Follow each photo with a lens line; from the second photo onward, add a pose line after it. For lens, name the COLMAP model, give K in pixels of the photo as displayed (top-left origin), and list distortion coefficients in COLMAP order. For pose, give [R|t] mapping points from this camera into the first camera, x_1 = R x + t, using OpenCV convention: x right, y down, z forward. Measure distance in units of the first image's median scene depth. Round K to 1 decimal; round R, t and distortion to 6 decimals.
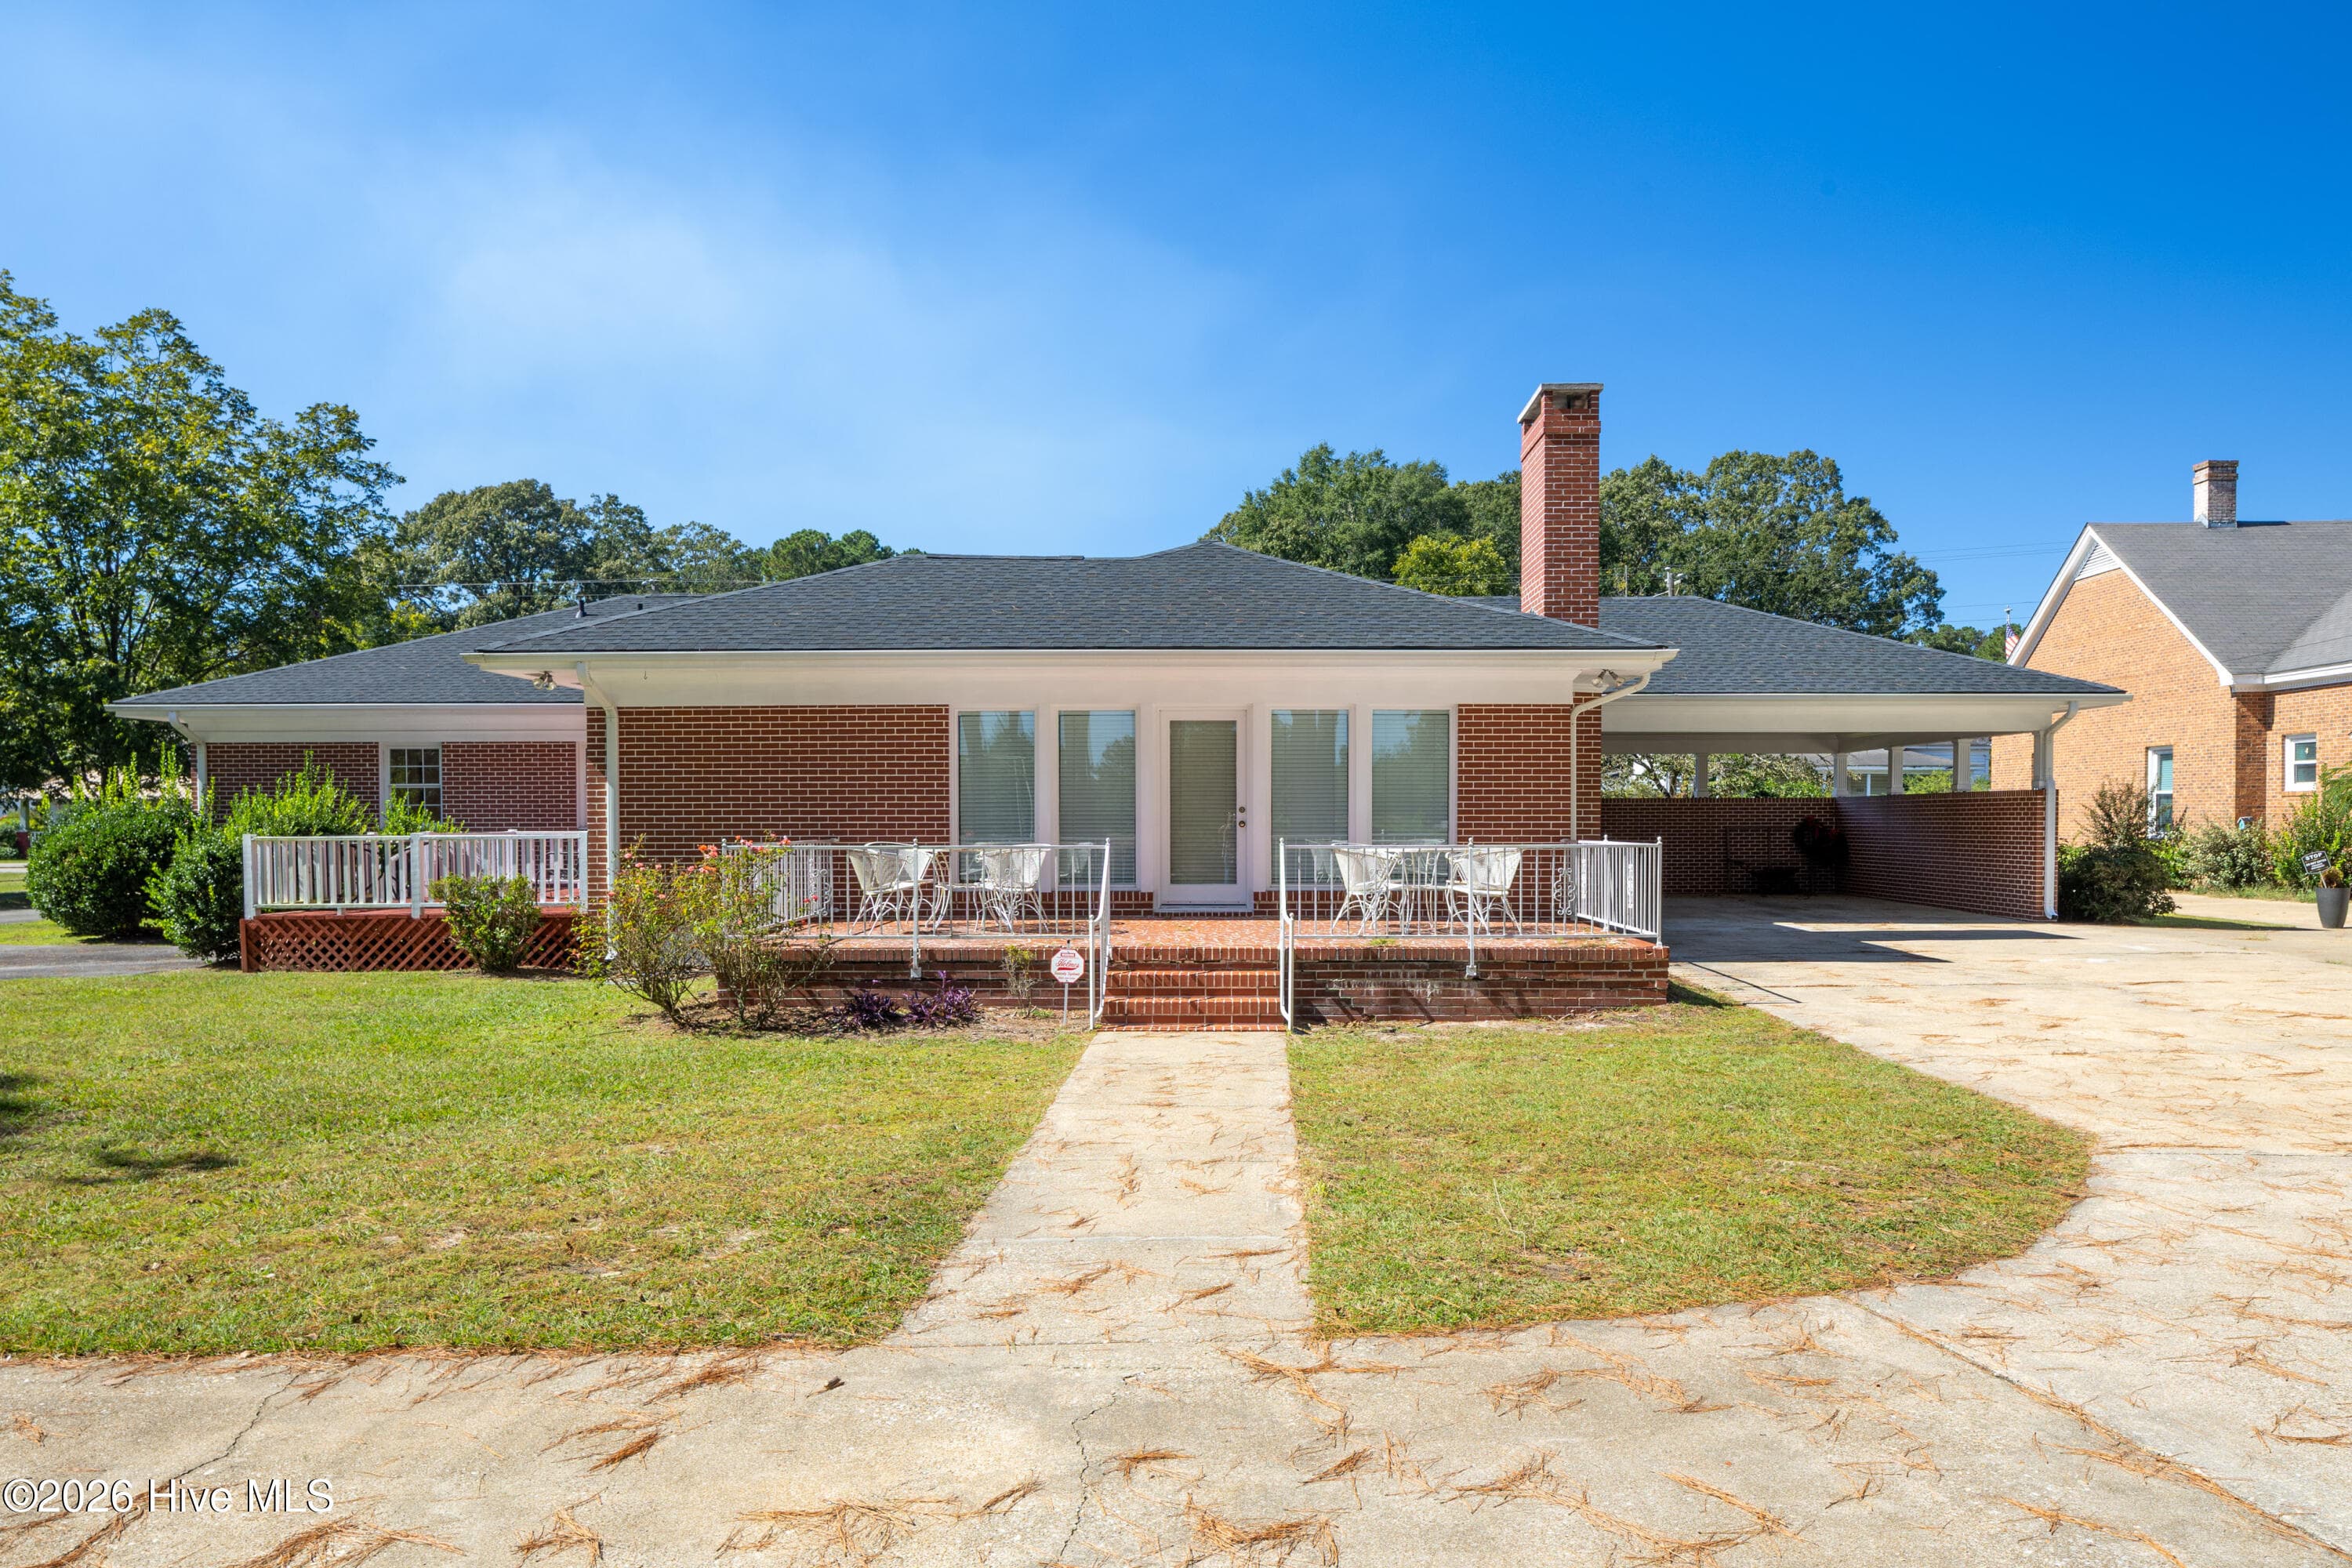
lens RADIAL K [[1781.6, 0, 1177.1], [0, 1781.6, 860.2], [0, 0, 1]] dist [-0.007514, 0.004168]
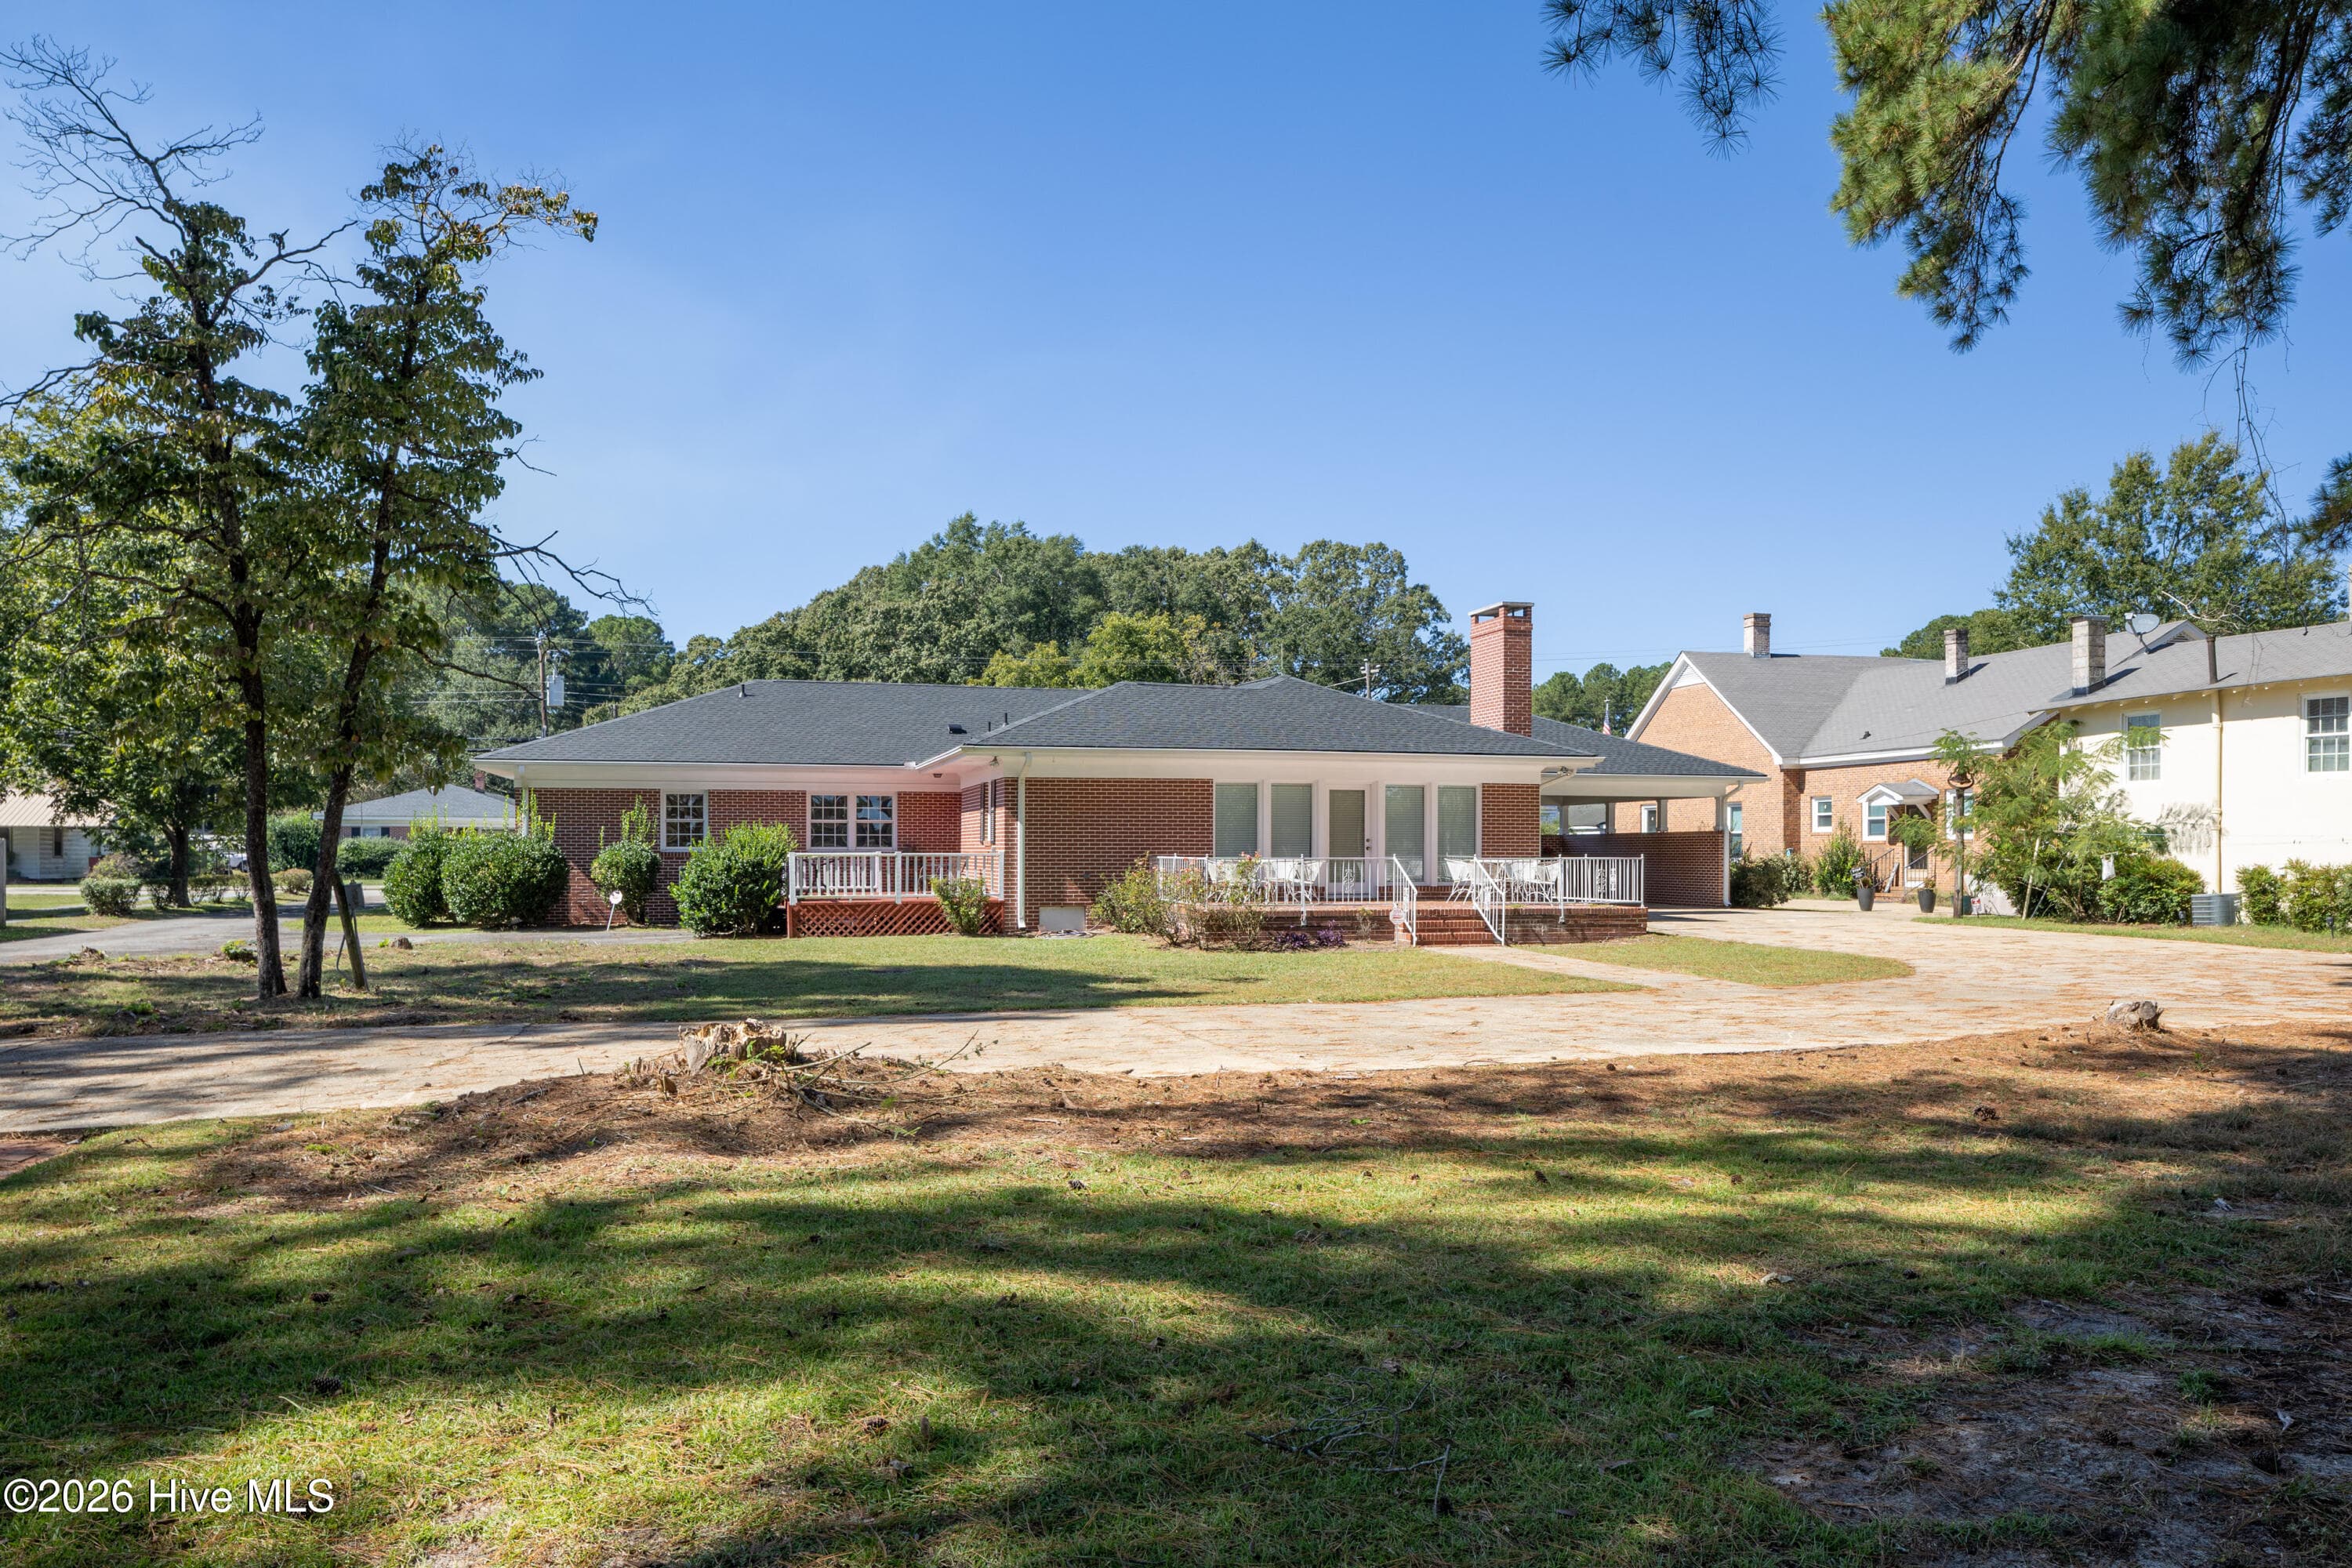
lens RADIAL K [[1781.6, 0, 1177.1], [0, 1781.6, 860.2], [0, 0, 1]] dist [-0.007514, 0.004168]
pose [[0.961349, 0.002128, 0.275324, -0.351893], [0.002861, 0.999839, -0.017720, 0.012371], [-0.275318, 0.017822, 0.961188, -0.361876]]
